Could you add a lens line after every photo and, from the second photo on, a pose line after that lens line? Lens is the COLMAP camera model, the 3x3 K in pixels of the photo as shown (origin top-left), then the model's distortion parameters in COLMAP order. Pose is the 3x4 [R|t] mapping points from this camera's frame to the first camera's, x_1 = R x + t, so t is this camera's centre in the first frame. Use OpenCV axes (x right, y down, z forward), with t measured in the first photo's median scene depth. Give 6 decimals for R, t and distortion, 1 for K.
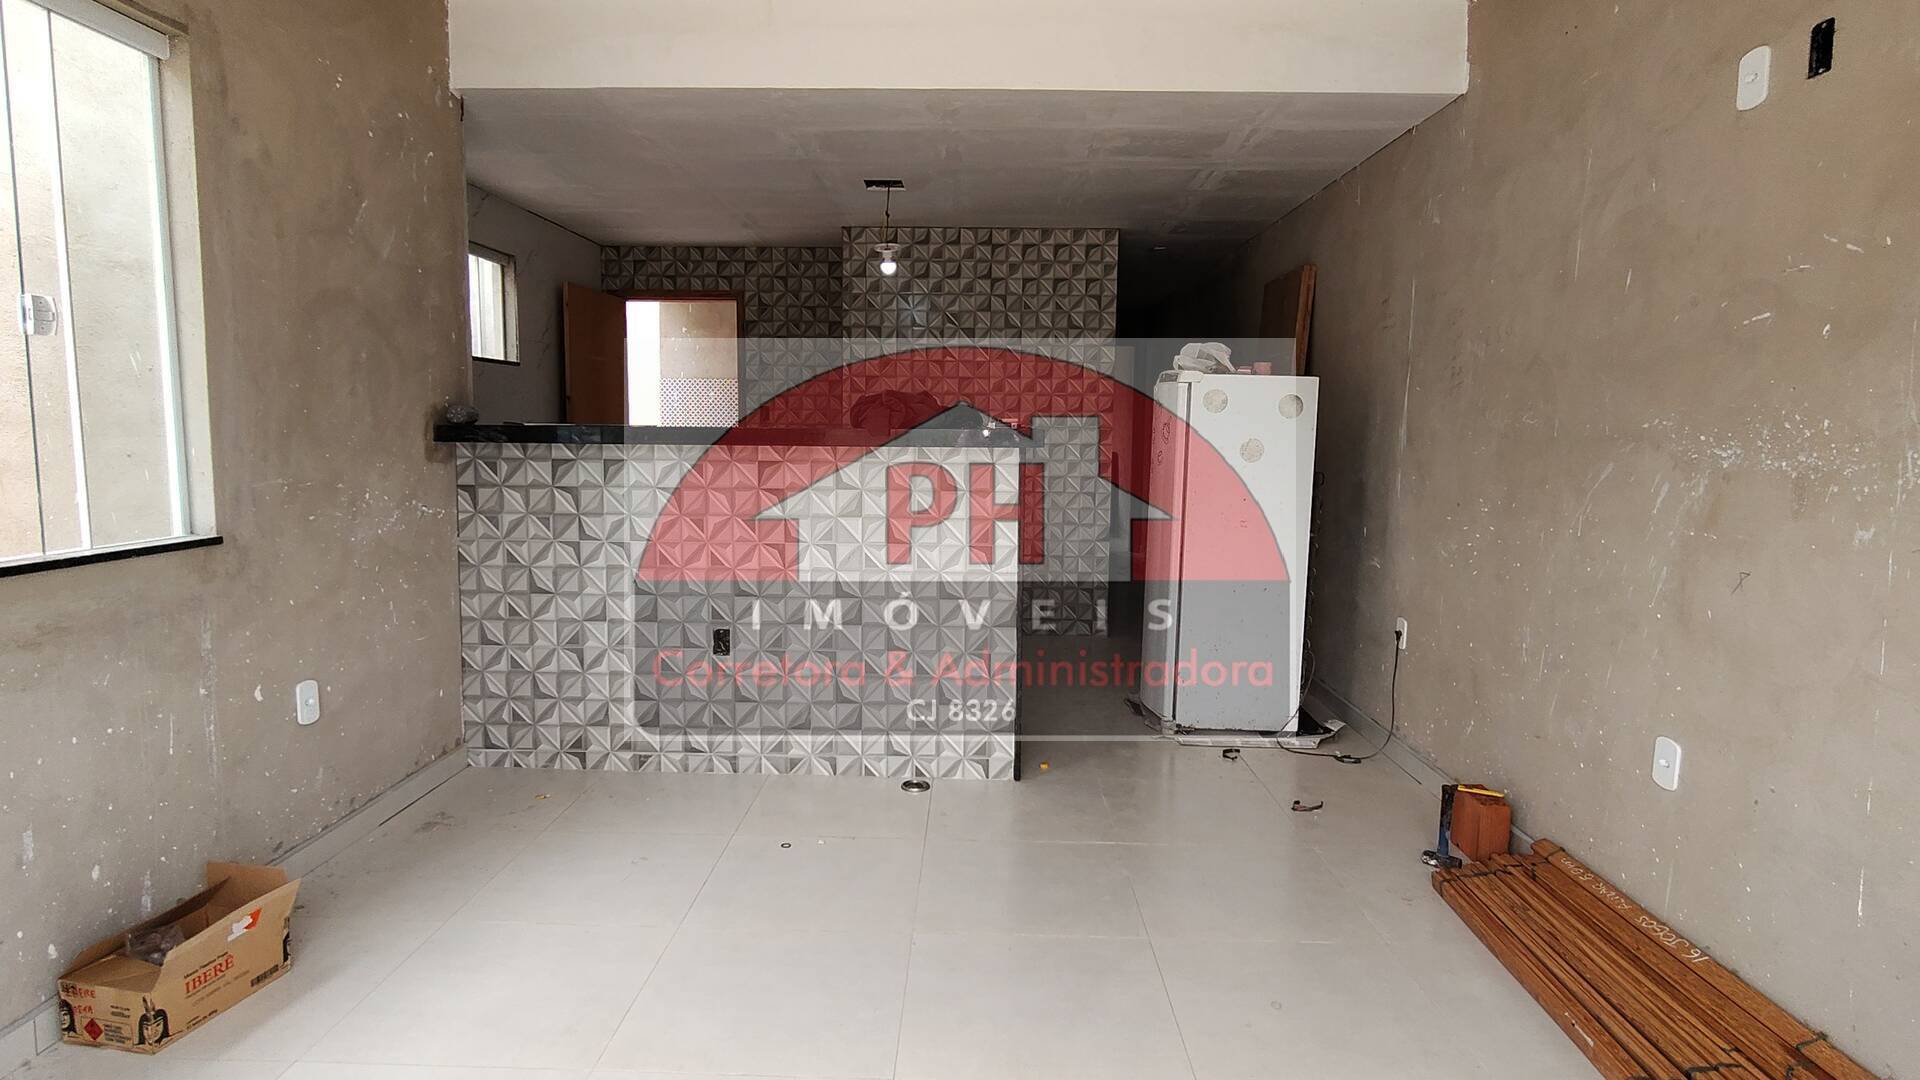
lens RADIAL K [[1015.5, 0, 960.0], [0, 1015.5, 540.0], [0, 0, 1]] dist [-0.002173, 0.000318]
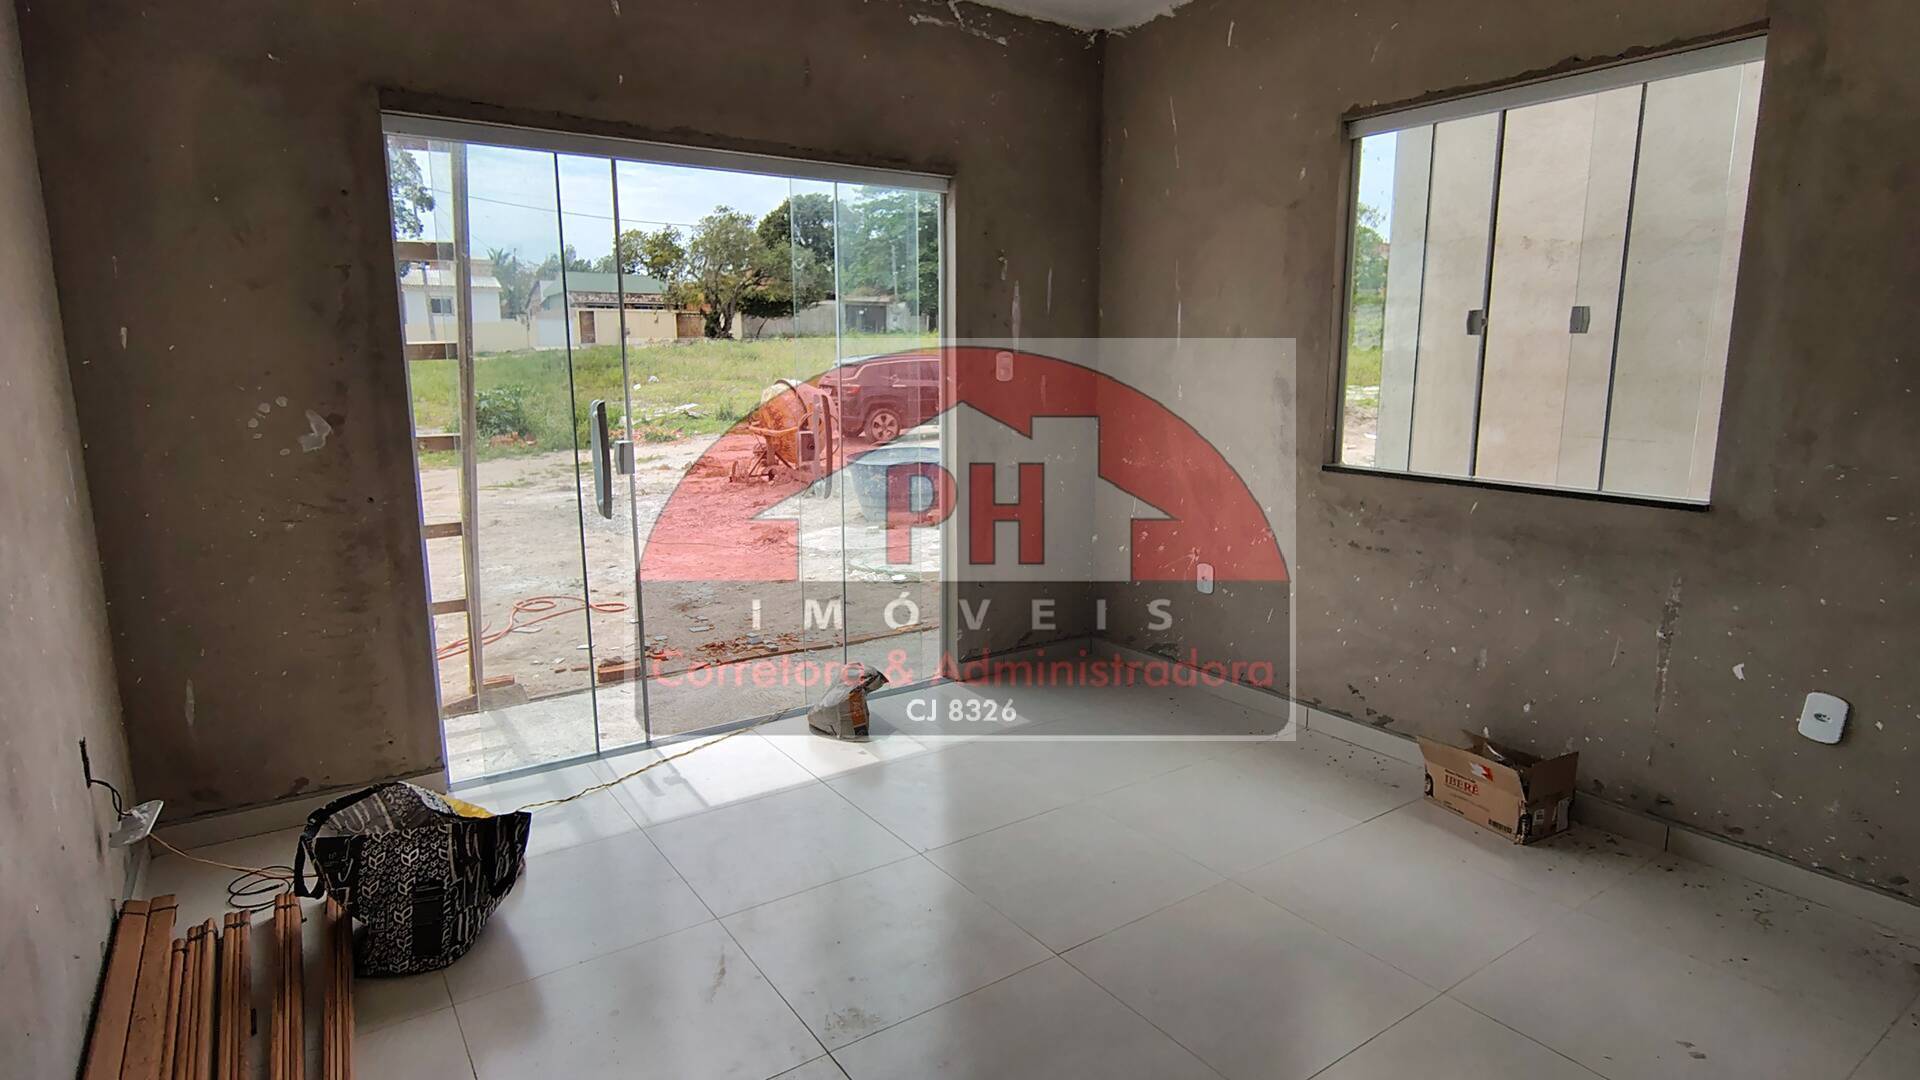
lens RADIAL K [[1015.5, 0, 960.0], [0, 1015.5, 540.0], [0, 0, 1]] dist [-0.002173, 0.000318]
pose [[-0.806732, 0.086408, -0.584565, 0.550950], [-0.080956, 0.963762, 0.254184, -0.180529], [0.585345, 0.252382, -0.770503, 1.393238]]
